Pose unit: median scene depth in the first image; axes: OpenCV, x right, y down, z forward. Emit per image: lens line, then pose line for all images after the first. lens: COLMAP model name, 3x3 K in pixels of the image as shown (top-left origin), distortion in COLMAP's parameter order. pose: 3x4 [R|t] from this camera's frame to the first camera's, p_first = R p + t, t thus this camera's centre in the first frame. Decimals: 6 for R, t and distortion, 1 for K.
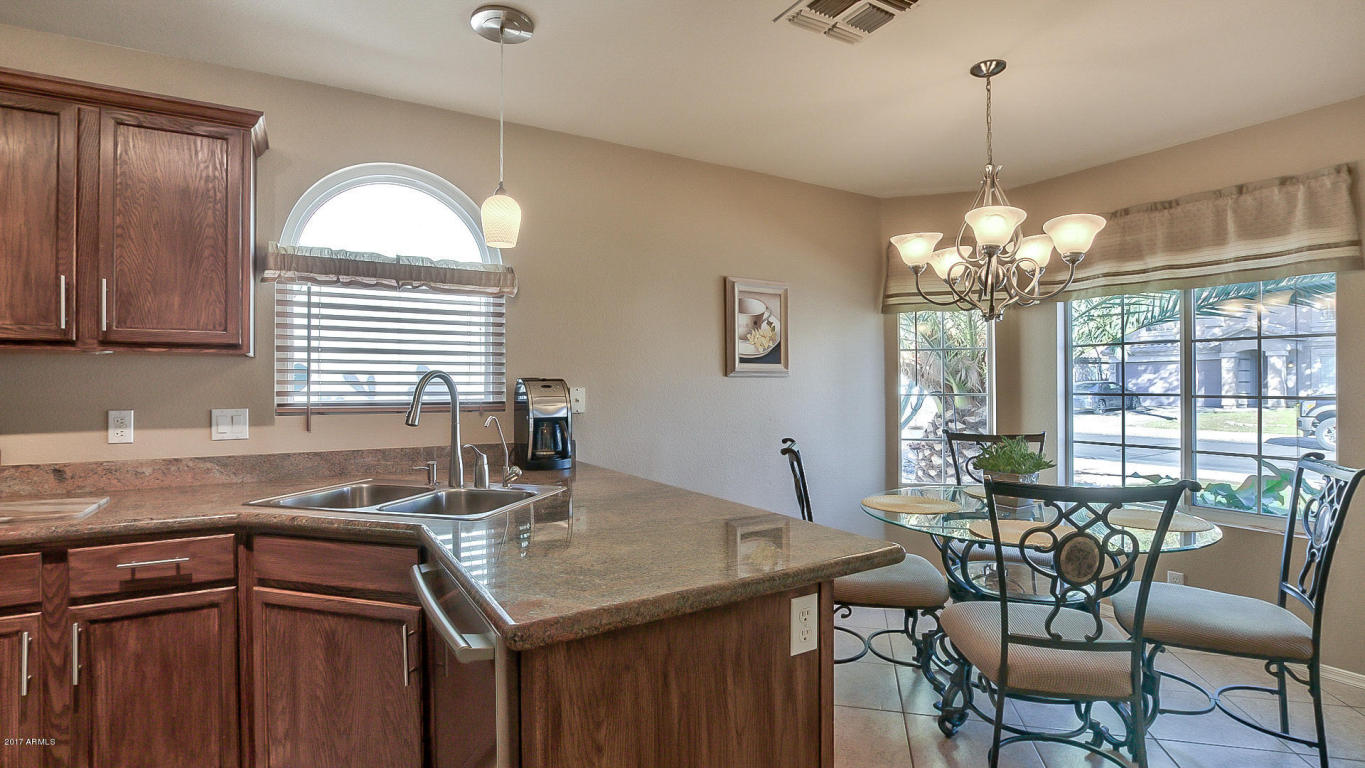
lens RADIAL K [[630.6, 0, 676.2], [0, 630.6, 380.1], [0, 0, 1]] dist [-0.028778, 0.001333]
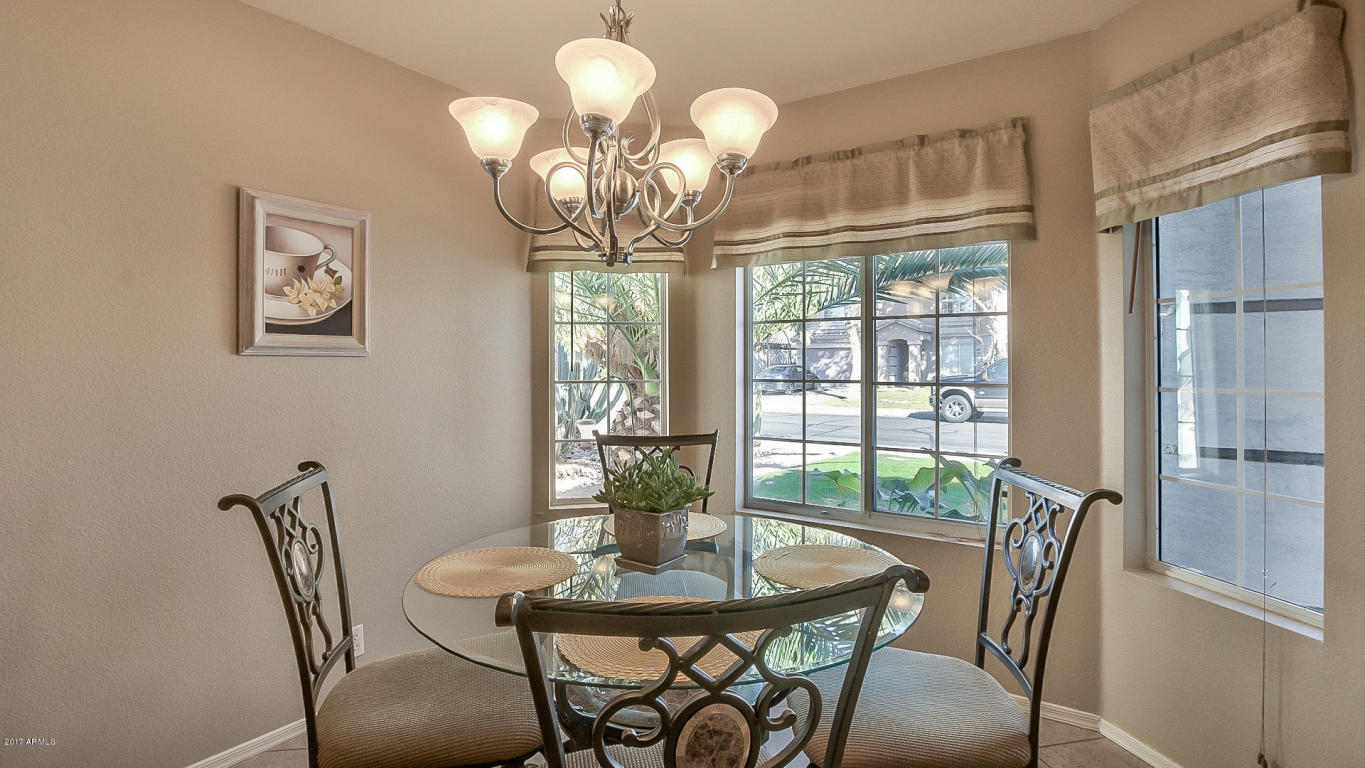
lens RADIAL K [[641.7, 0, 685.1], [0, 641.7, 361.6], [0, 0, 1]] dist [-0.047046, 0.000287]
pose [[0.906859, 0.005754, 0.421395, 0.281430], [-0.005005, 0.999983, -0.002884, 0.000285], [-0.421405, 0.000506, 0.906872, 0.381240]]
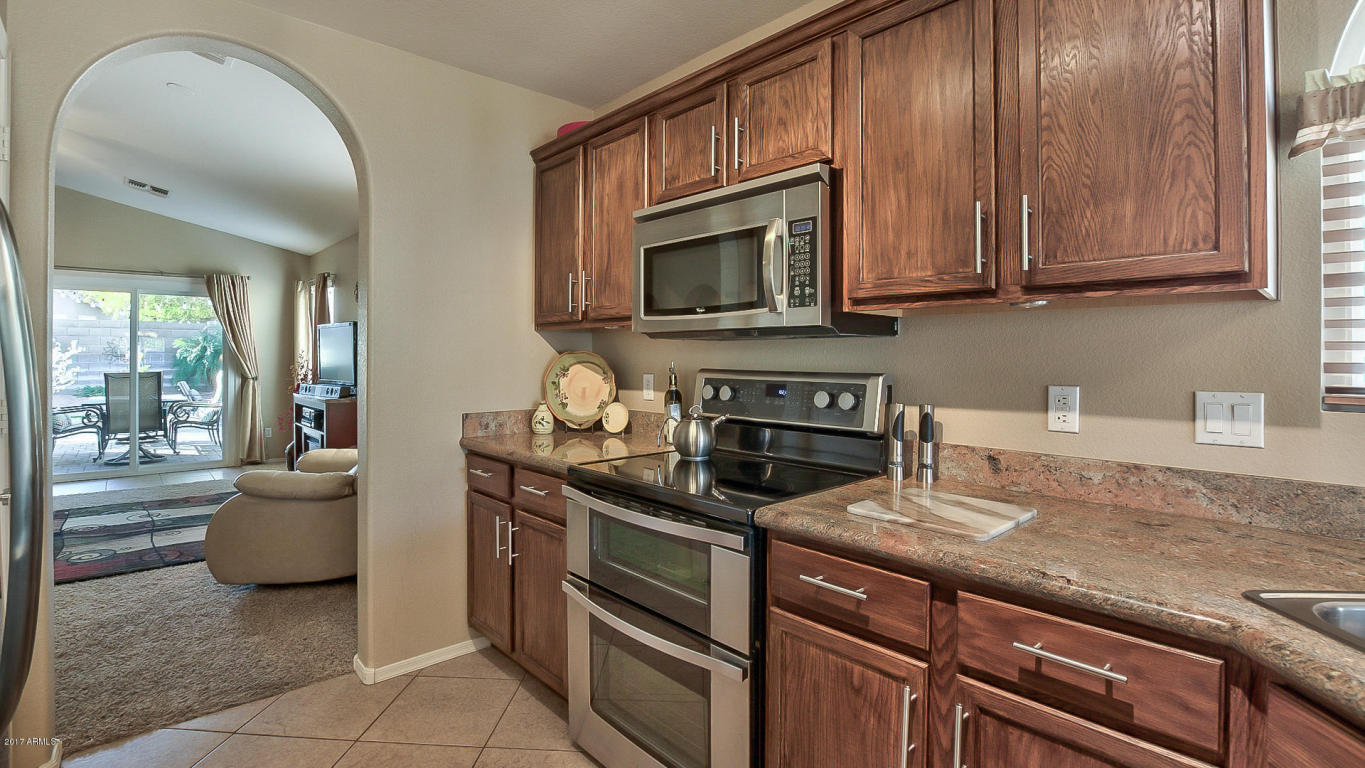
lens RADIAL K [[628.5, 0, 678.1], [0, 628.5, 356.2], [0, 0, 1]] dist [-0.028090, 0.001102]
pose [[0.200808, 0.007007, -0.979606, -0.235872], [0.003106, 0.999965, 0.007789, 0.006188], [0.979626, -0.004606, 0.200779, 0.346344]]
